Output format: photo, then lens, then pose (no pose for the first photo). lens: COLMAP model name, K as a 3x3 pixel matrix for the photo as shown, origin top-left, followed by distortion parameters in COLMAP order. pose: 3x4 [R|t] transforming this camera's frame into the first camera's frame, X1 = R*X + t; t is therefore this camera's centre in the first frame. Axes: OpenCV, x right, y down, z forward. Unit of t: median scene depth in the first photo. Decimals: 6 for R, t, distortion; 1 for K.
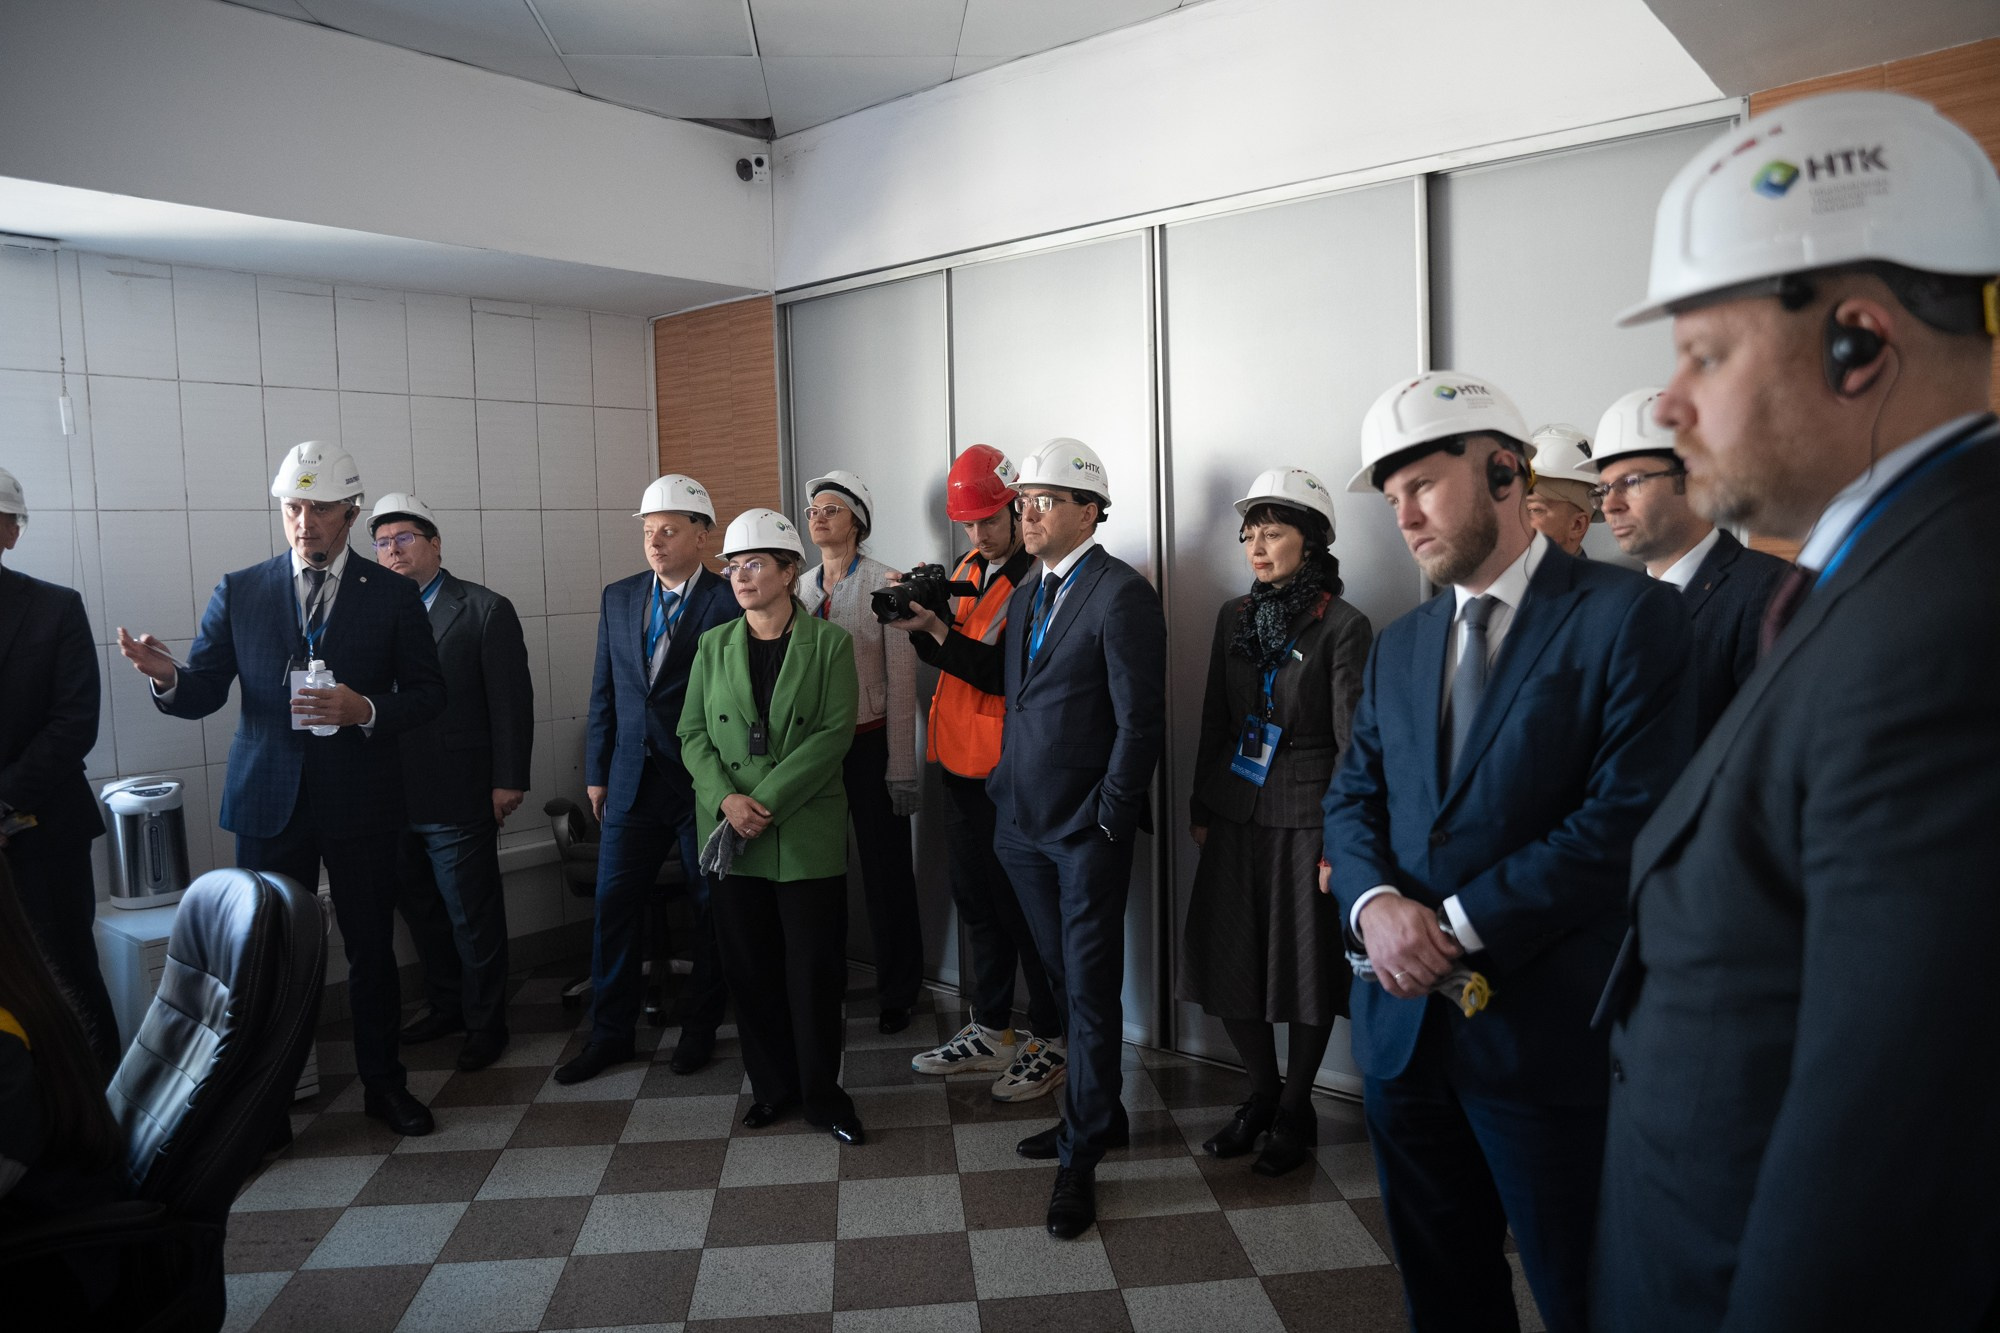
lens RADIAL K [[1357.1, 0, 1006.3], [0, 1357.1, 662.8], [0, 0, 1]] dist [-0.101989, 0.056418]
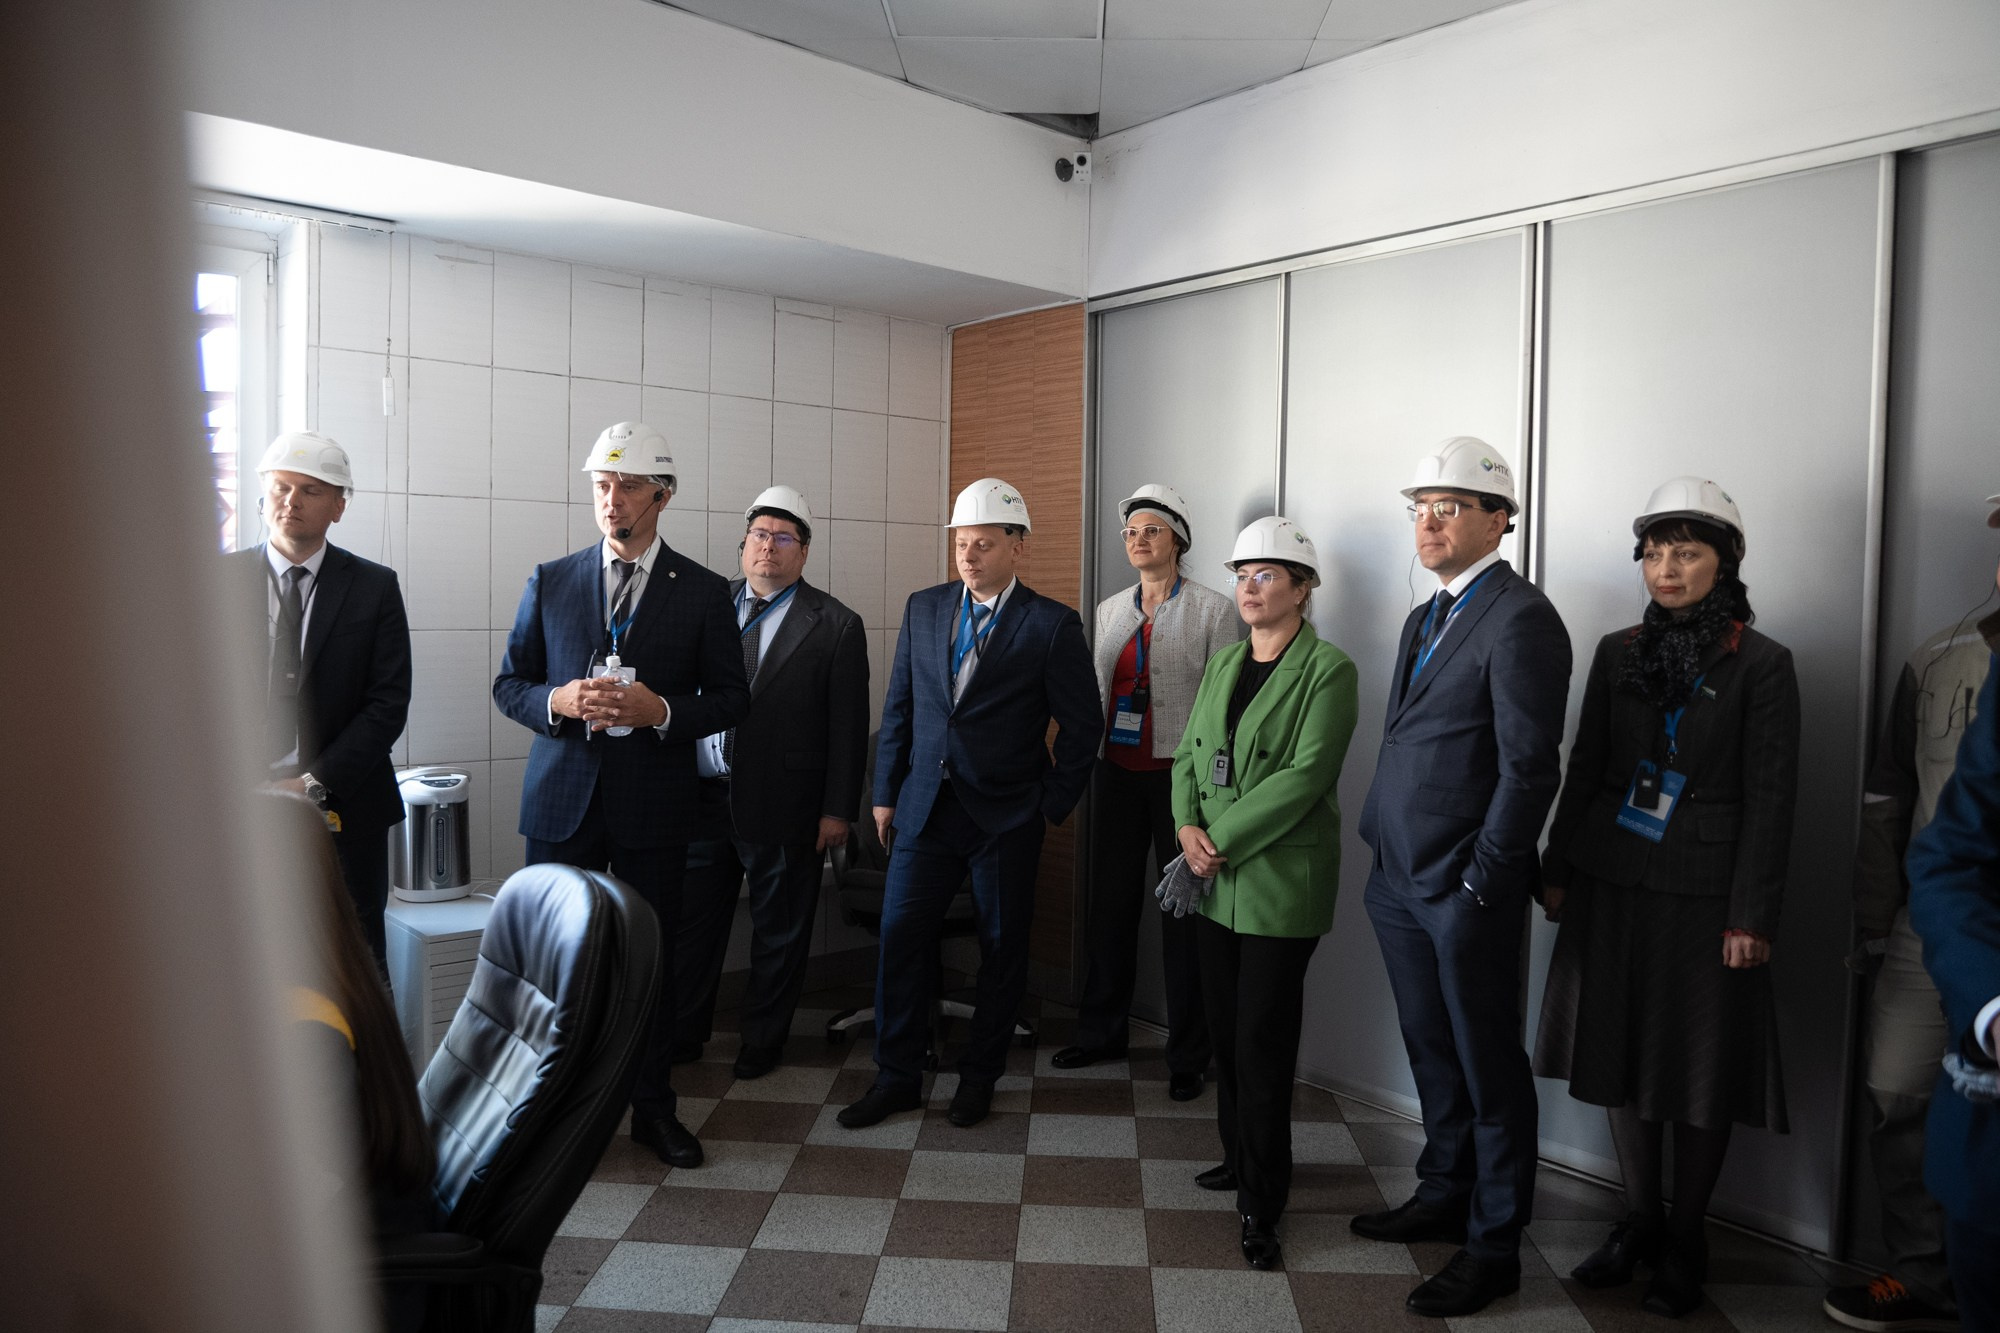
lens RADIAL K [[1357.1, 0, 998.3], [0, 1357.1, 671.5], [0, 0, 1]] dist [-0.101989, 0.056418]
pose [[0.986457, 0.052342, -0.155442, -0.097412], [-0.057415, 0.997949, -0.028324, 0.020924], [0.153641, 0.036865, 0.987439, 0.086387]]
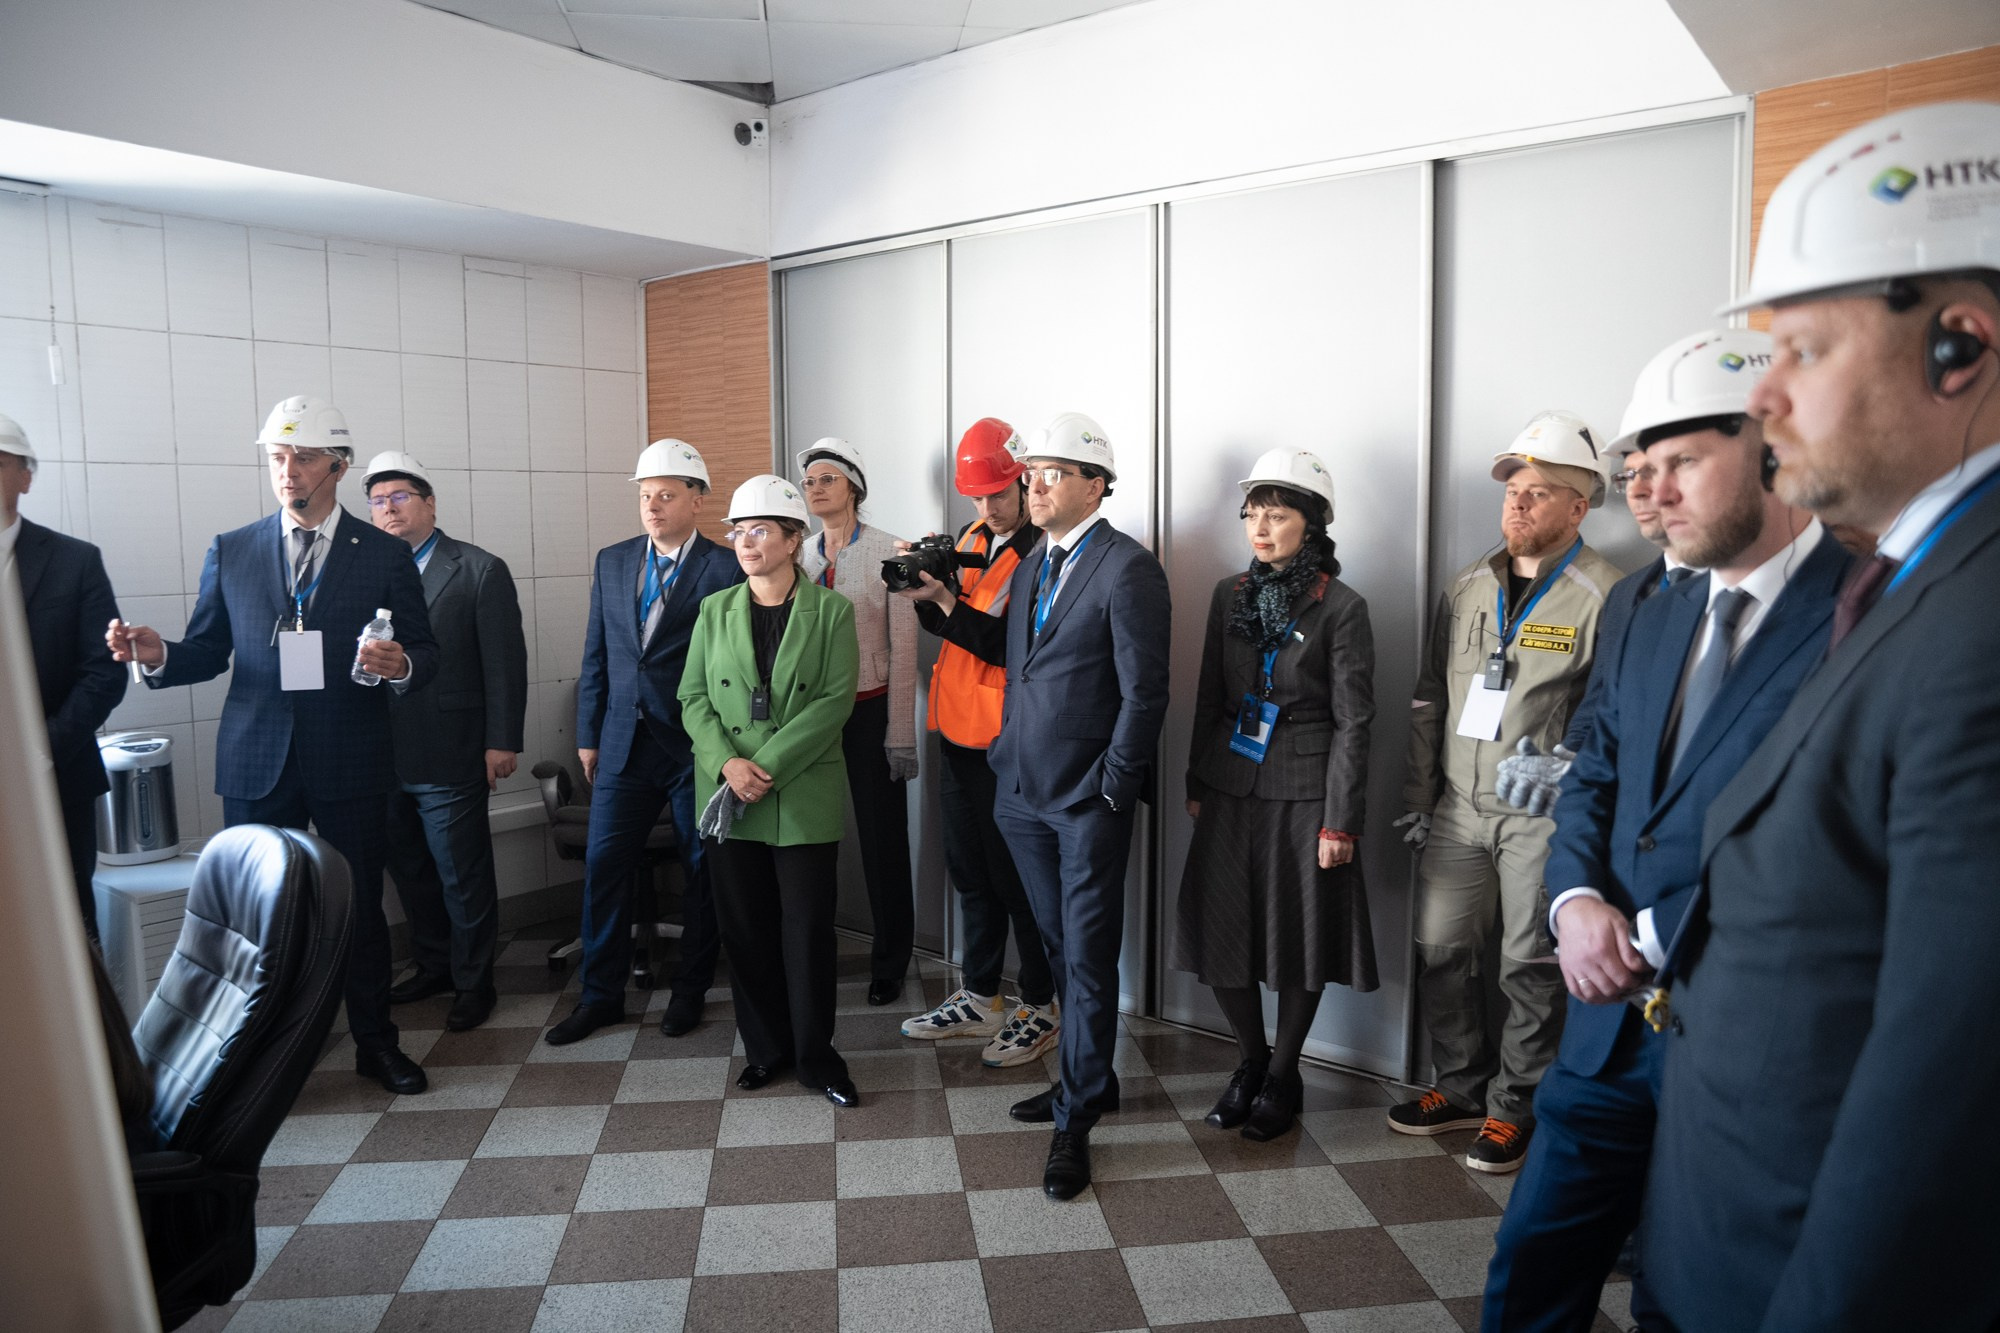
lens RADIAL K [[1357.1, 0, 1000.0], [0, 1357.1, 665.4], [0, 0, 1]] dist [-0.101989, 0.056418]
pose [[0.999355, 0.019332, 0.030277, -0.034797], [-0.019989, 0.999568, 0.021541, 0.001974], [-0.029848, -0.022132, 0.999309, -0.009308]]
